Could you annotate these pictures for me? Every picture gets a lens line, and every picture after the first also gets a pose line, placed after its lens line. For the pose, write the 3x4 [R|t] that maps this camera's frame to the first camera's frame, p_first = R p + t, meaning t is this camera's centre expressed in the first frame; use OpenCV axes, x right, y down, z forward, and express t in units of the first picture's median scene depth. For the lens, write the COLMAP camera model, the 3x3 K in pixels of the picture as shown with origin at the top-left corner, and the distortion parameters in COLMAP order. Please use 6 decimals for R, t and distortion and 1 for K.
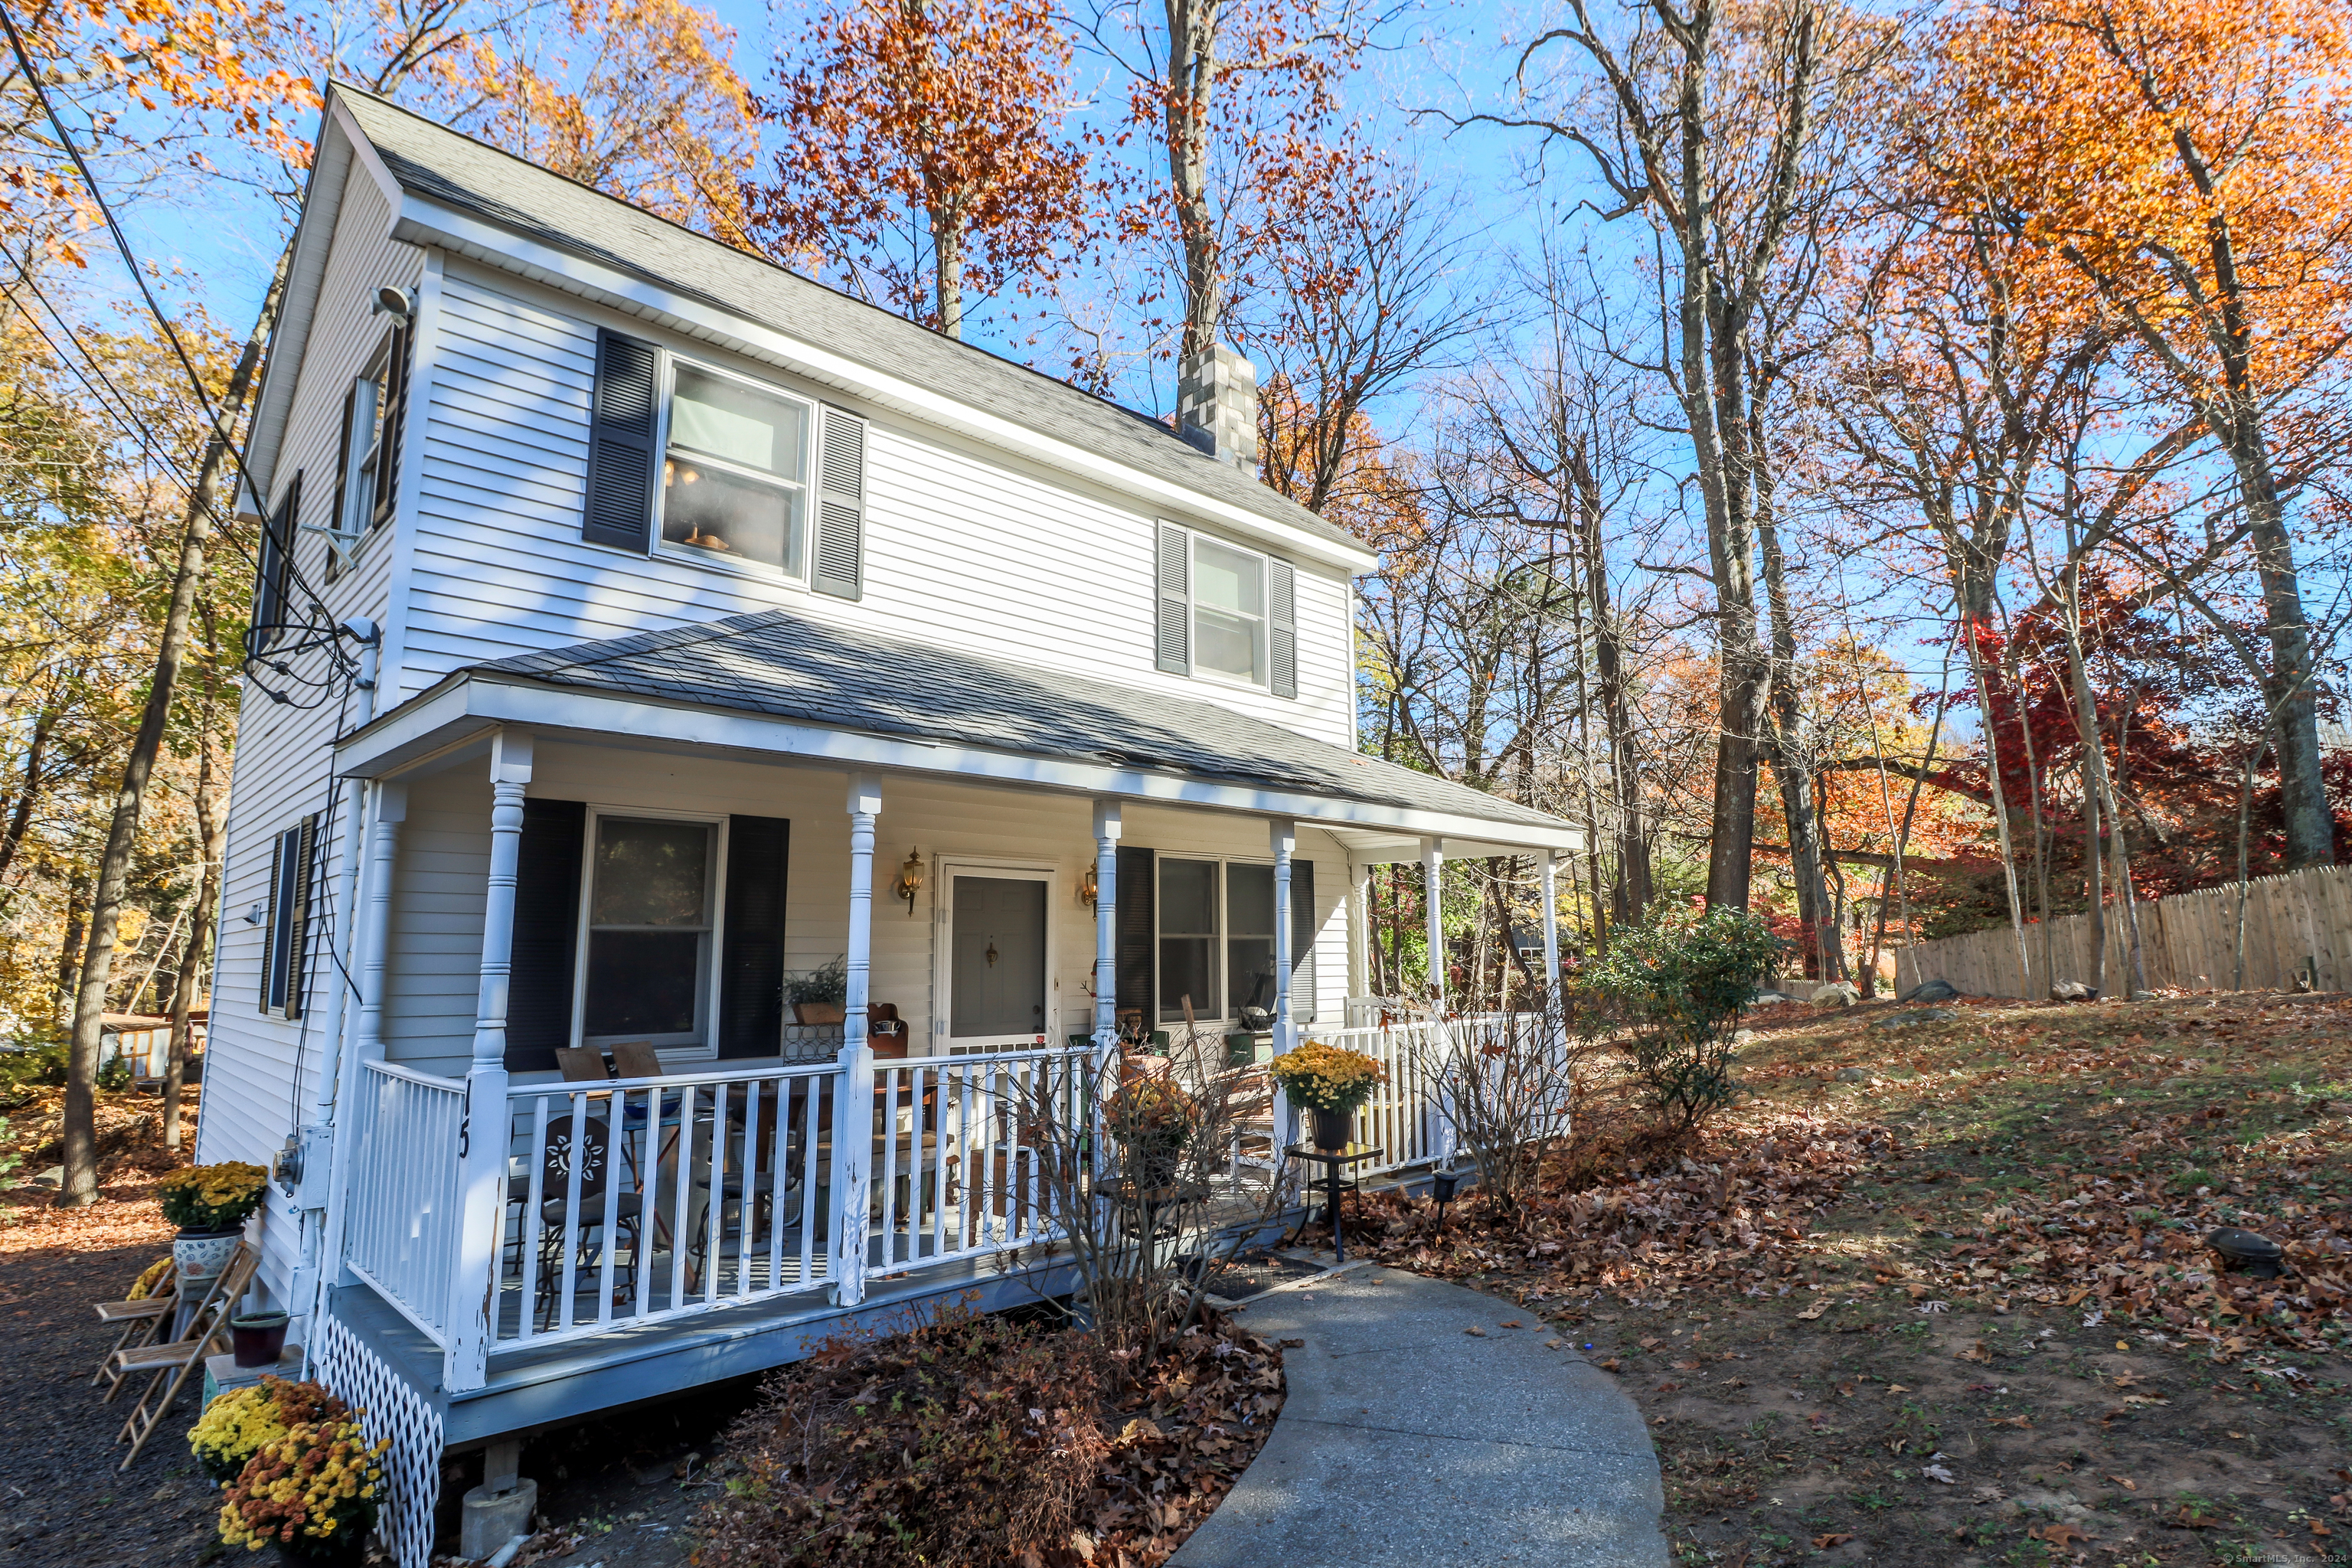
lens RADIAL K [[1213.9, 0, 1180.5], [0, 1213.9, 772.7], [0, 0, 1]] dist [-0.035065, 0.000117]
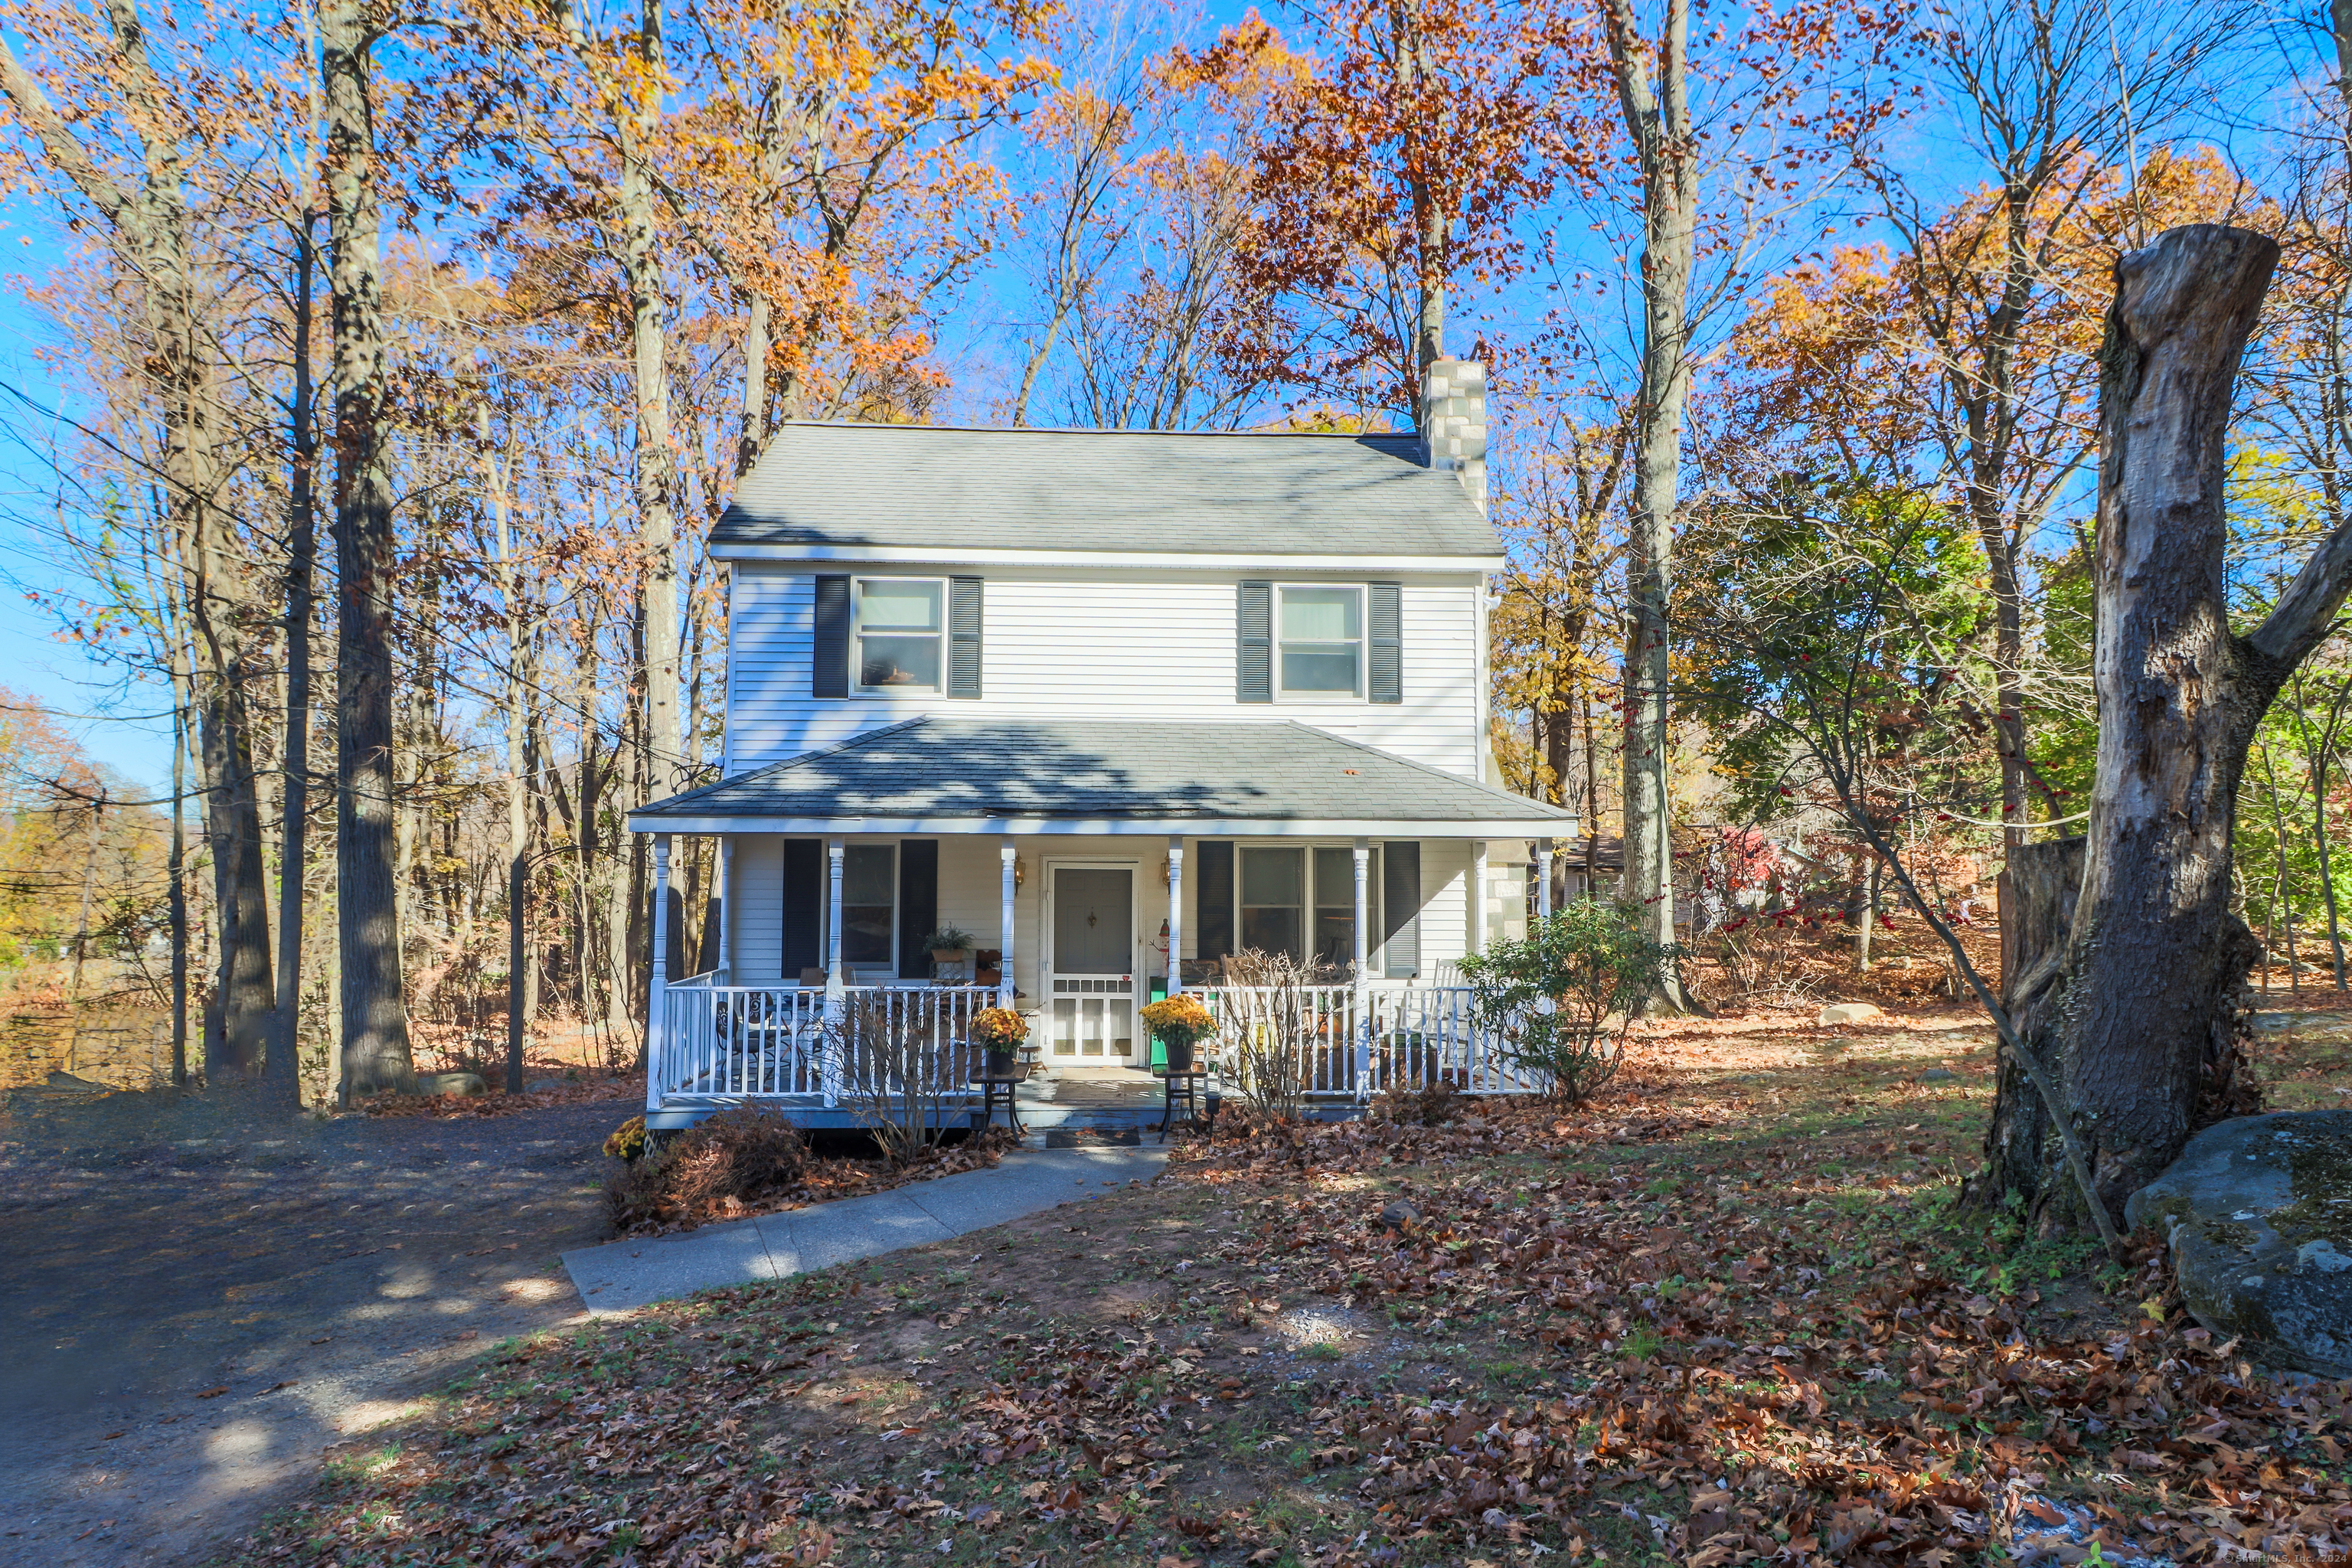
lens RADIAL K [[1170.0, 0, 1107.2], [0, 1170.0, 804.1], [0, 0, 1]] dist [0.001266, 0.000095]
pose [[0.737817, -0.031451, -0.674268, 0.896861], [0.091663, 0.994329, 0.053922, -0.071983], [0.668748, -0.101590, 0.736515, -0.032159]]
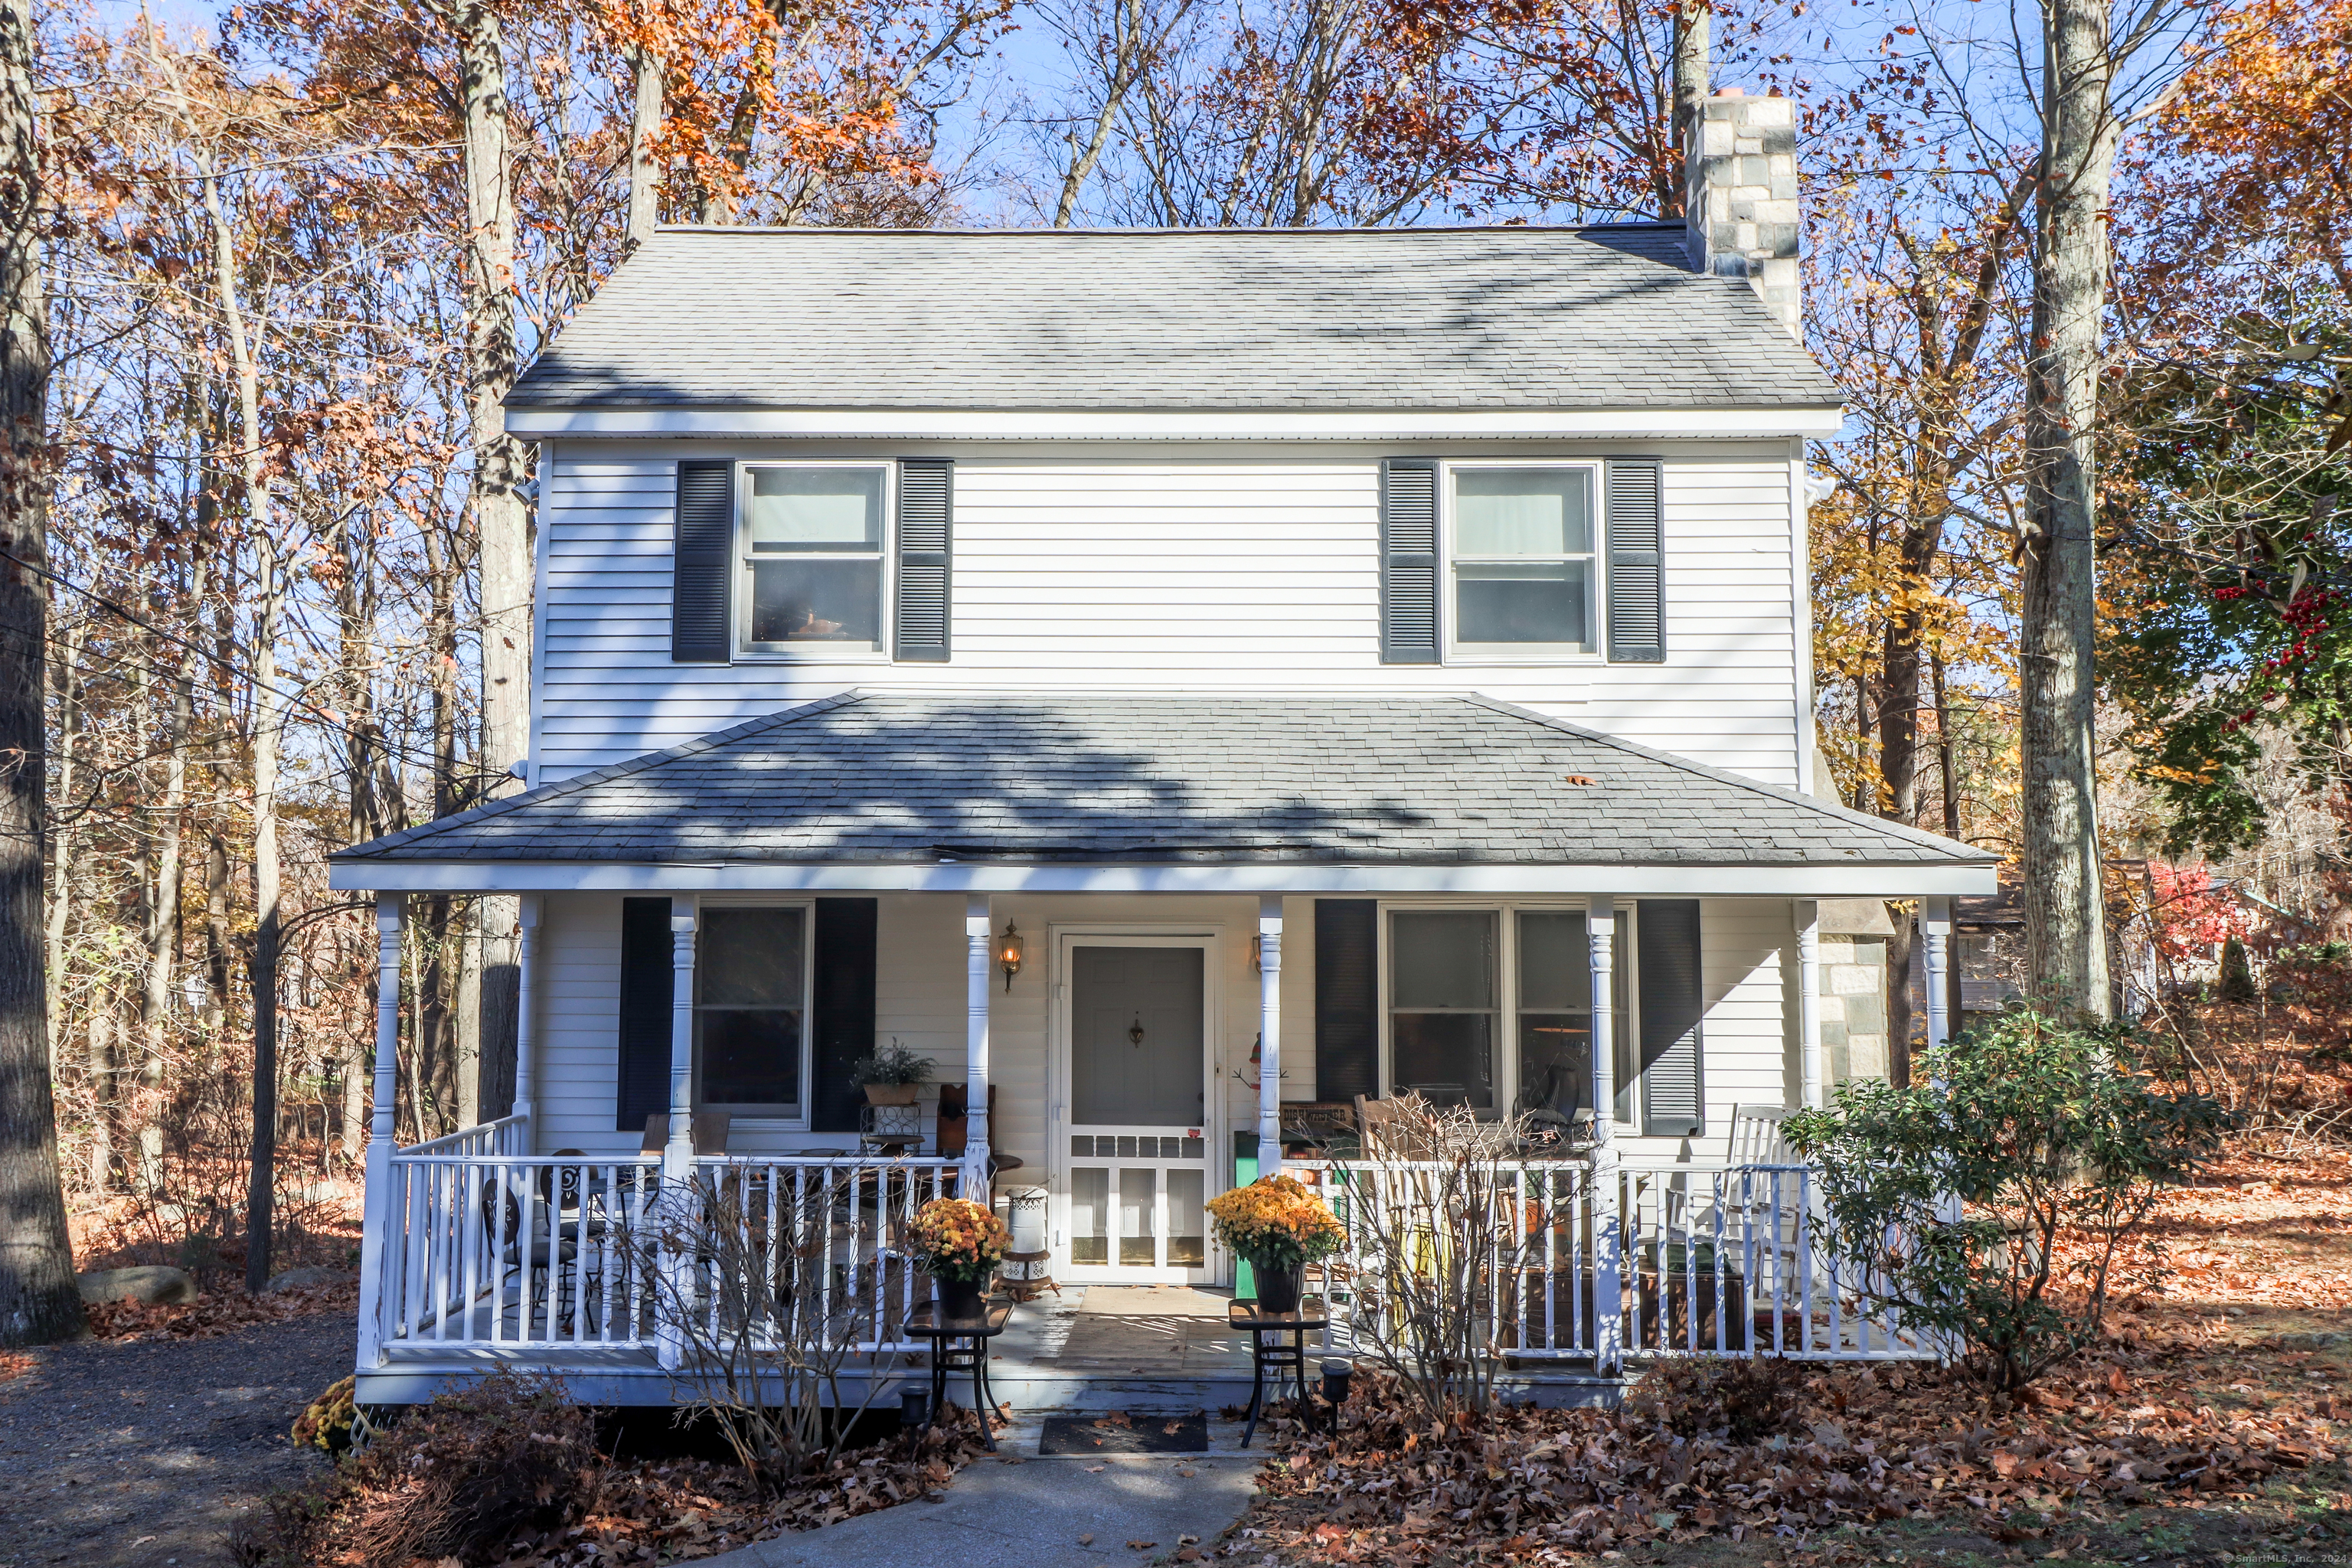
lens RADIAL K [[1709.1, 0, 1105.9], [0, 1709.1, 779.7], [0, 0, 1]] dist [0.003981, -0.002559]
pose [[0.697508, -0.055318, -0.714439, 0.781806], [0.098442, 0.994960, 0.019071, -0.062931], [0.709783, -0.083633, 0.699438, 0.144970]]
